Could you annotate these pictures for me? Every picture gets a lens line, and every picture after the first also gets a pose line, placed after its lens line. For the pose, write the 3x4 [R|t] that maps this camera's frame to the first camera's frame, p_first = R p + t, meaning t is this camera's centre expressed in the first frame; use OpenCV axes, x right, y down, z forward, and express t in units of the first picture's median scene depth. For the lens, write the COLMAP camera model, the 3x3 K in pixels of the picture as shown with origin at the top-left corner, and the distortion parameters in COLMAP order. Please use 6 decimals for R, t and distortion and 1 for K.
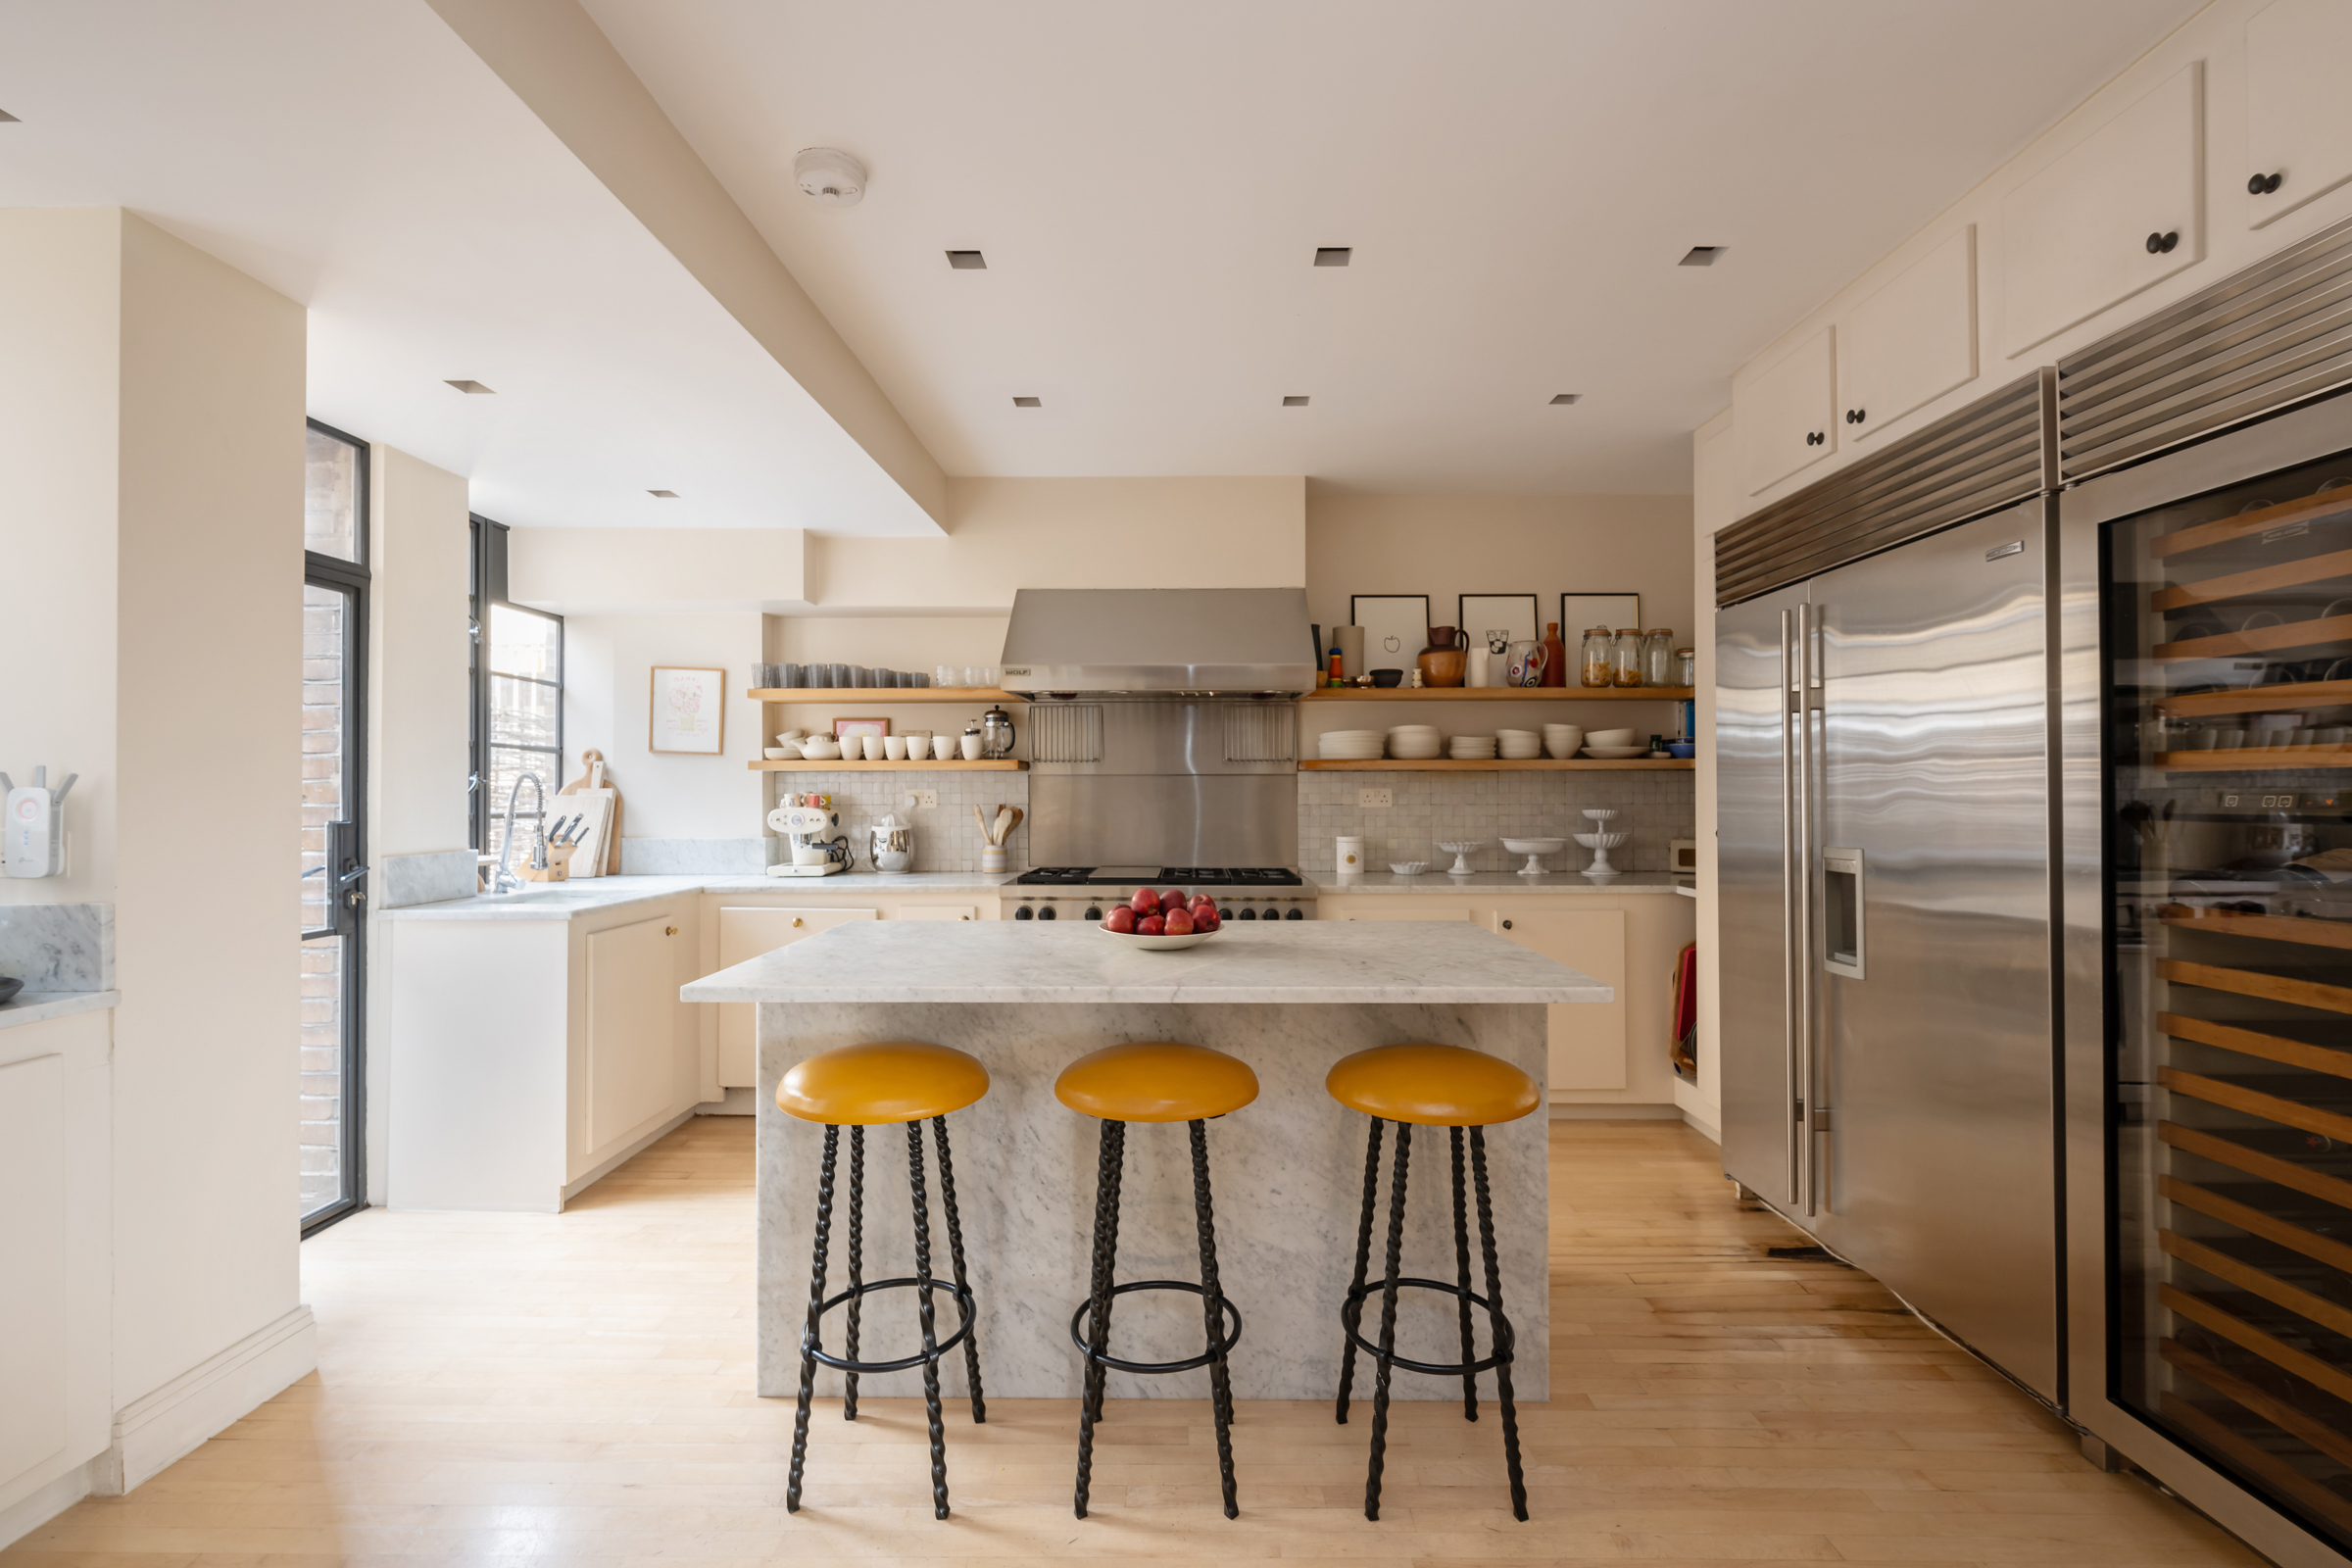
lens RADIAL K [[981.5, 0, 1180.9], [0, 981.5, 796.4], [0, 0, 1]] dist [-0.000108, -0.000550]
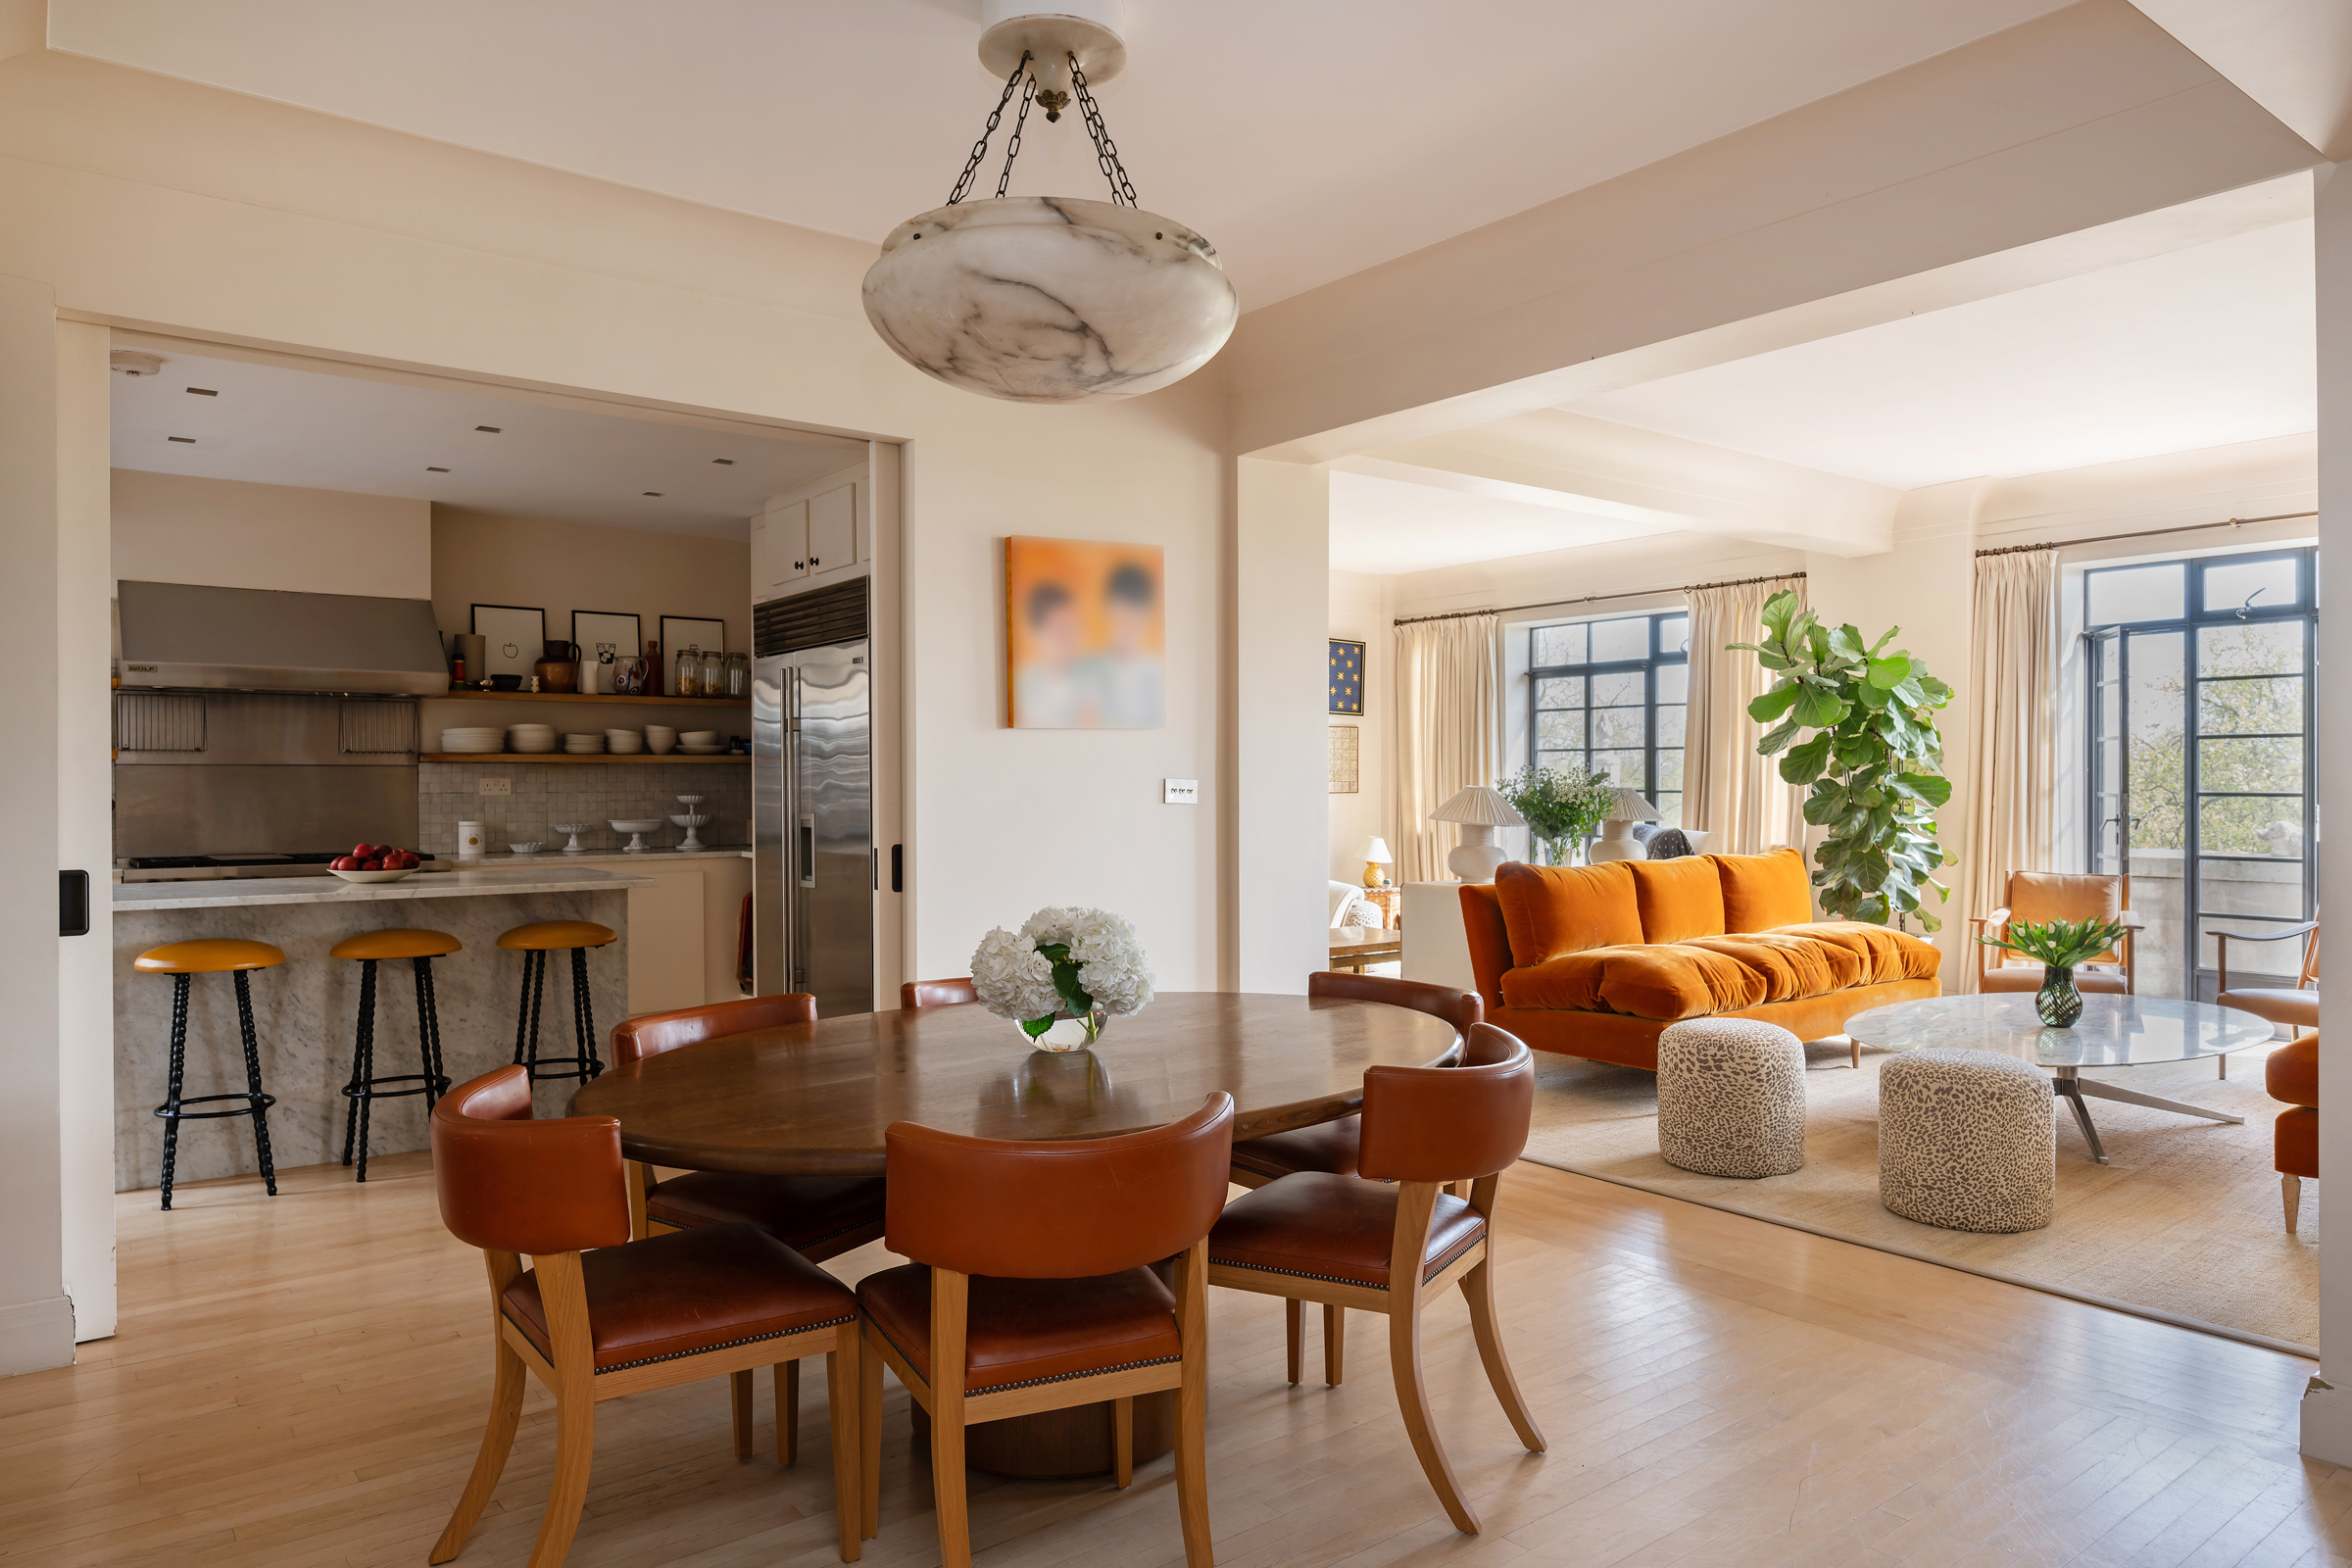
lens RADIAL K [[1492.1, 0, 1181.7], [0, 1492.1, 785.1], [0, 0, 1]] dist [-0.001951, 0.000735]
pose [[0.784260, -0.002558, 0.620427, -0.252739], [0.004760, 0.999987, -0.001893, 0.006821], [-0.620414, 0.004437, 0.784262, -0.852957]]
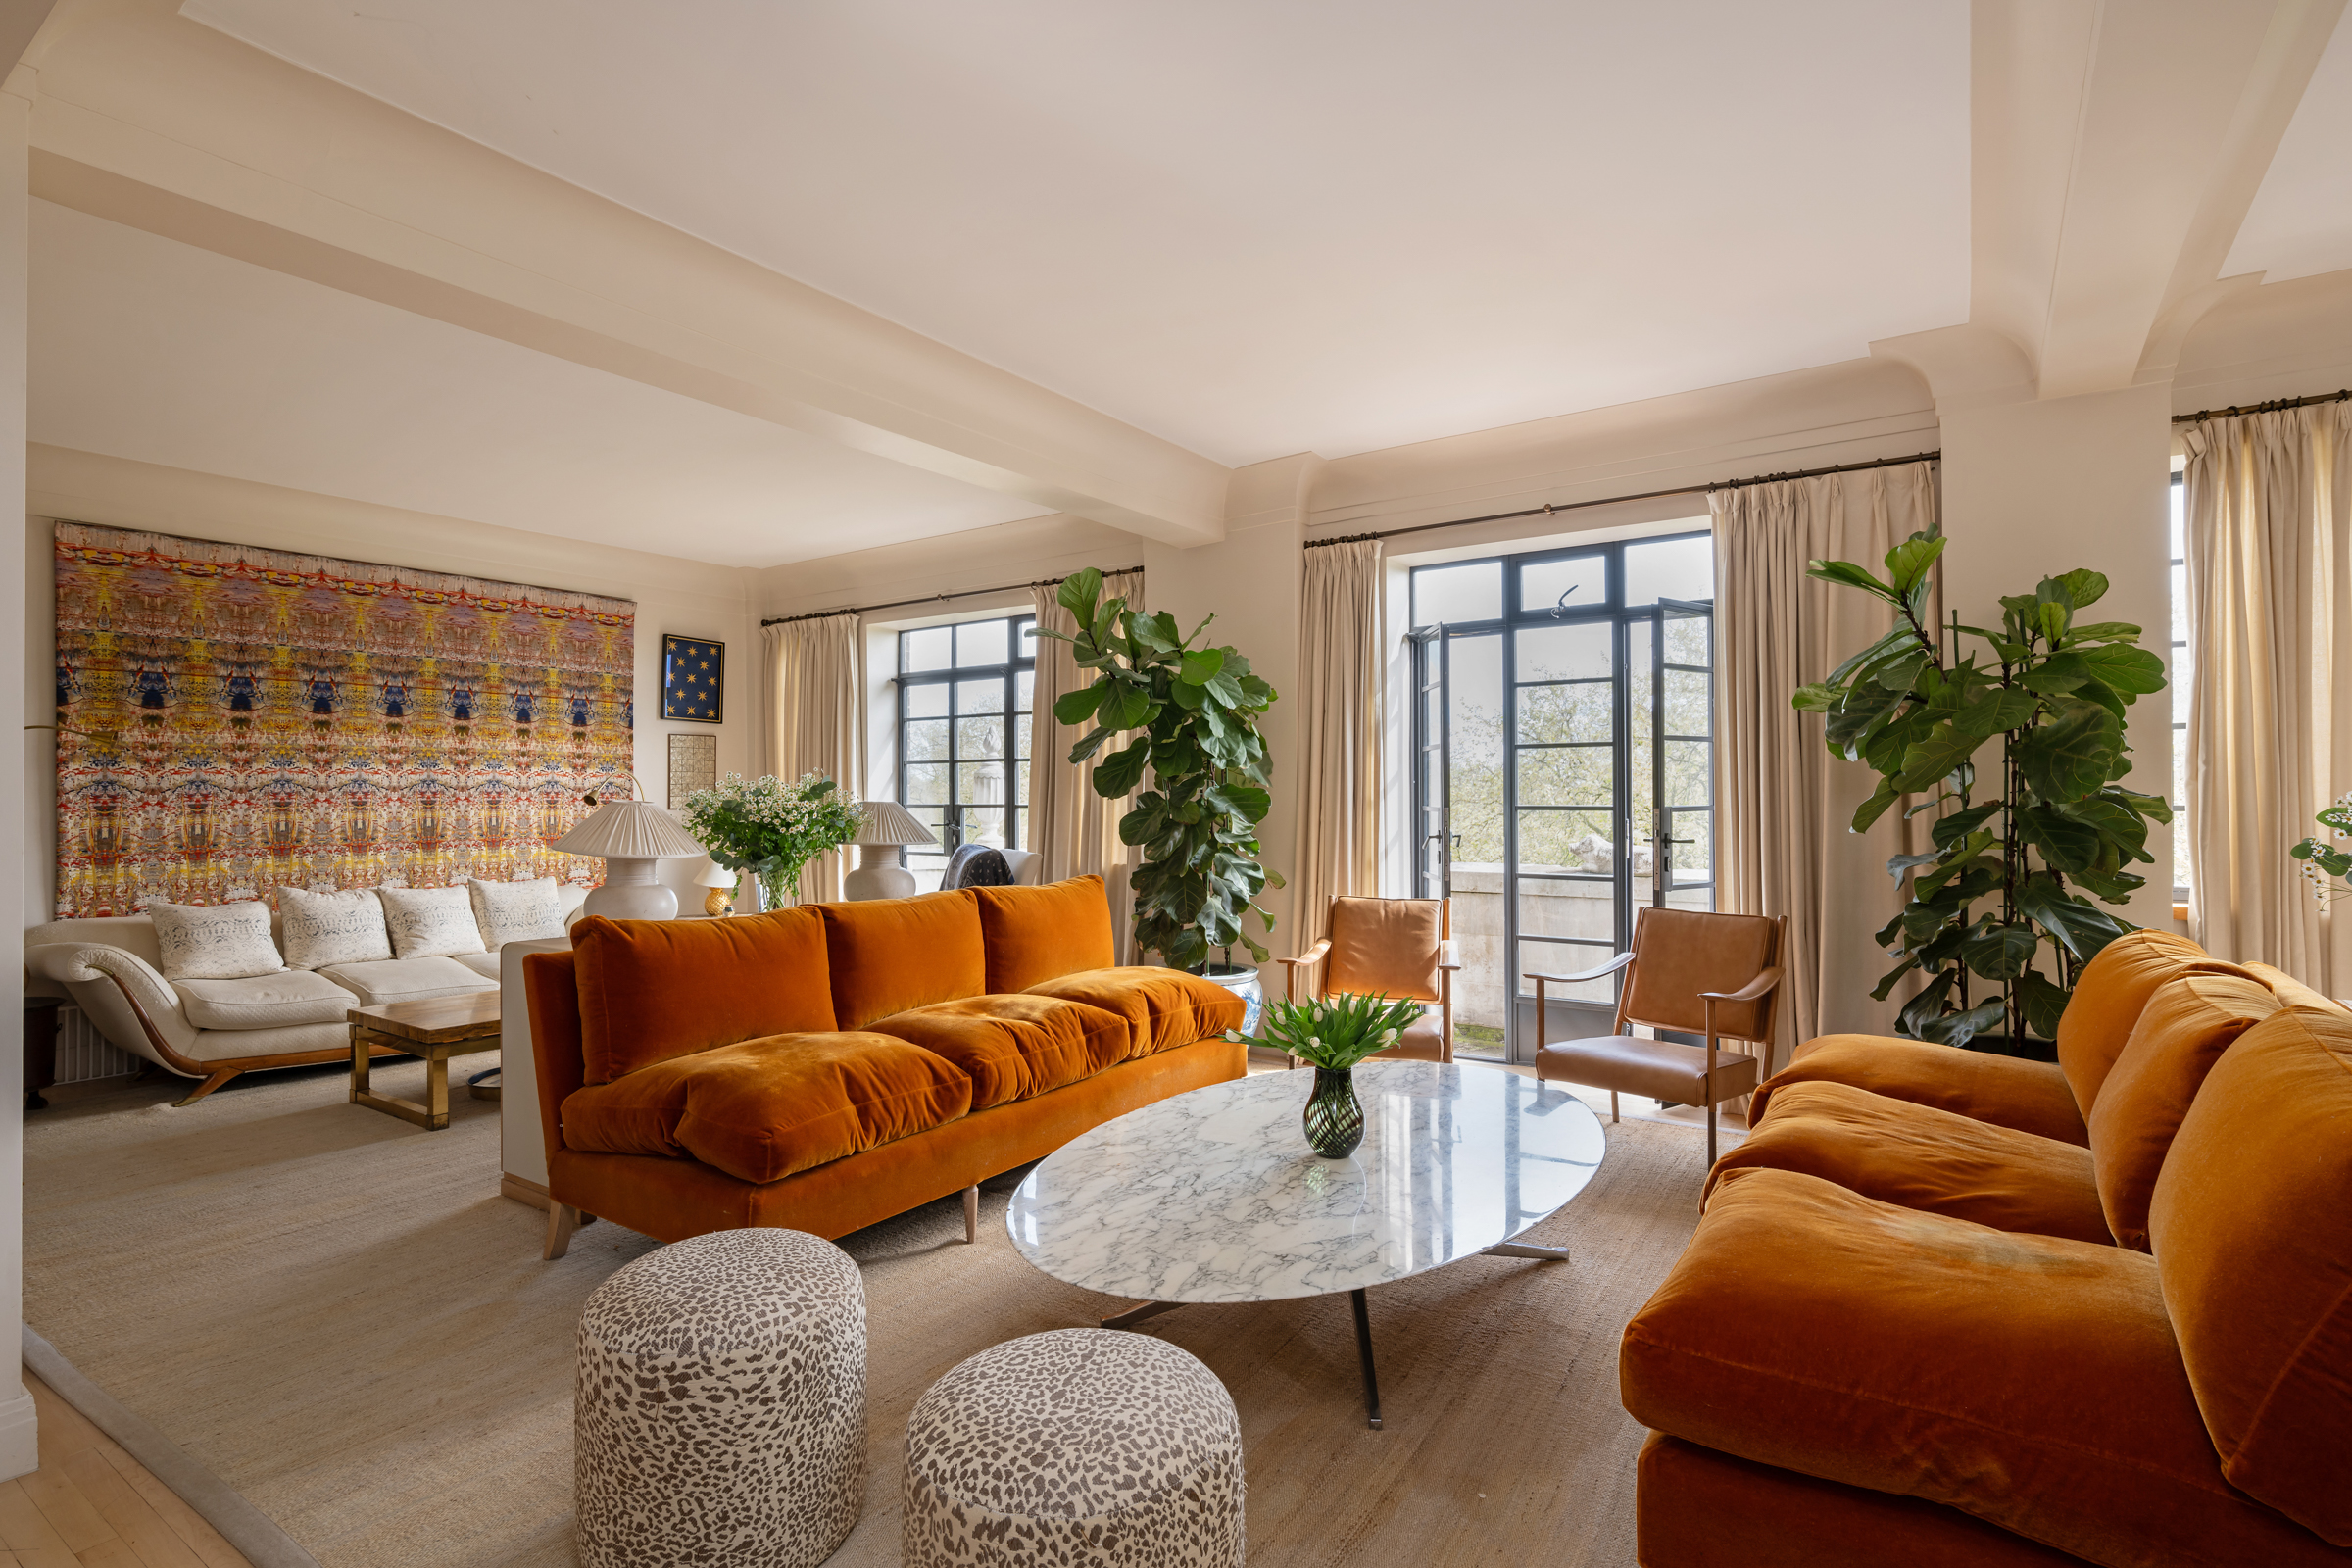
lens RADIAL K [[1146.7, 0, 1176.0], [0, 1146.7, 784.0], [0, 0, 1]] dist [0.000756, 0.000215]
pose [[0.562441, 0.007937, 0.826800, 0.527375], [0.007484, 0.999864, -0.014689, 0.009871], [-0.826804, 0.014449, 0.562305, -0.616665]]
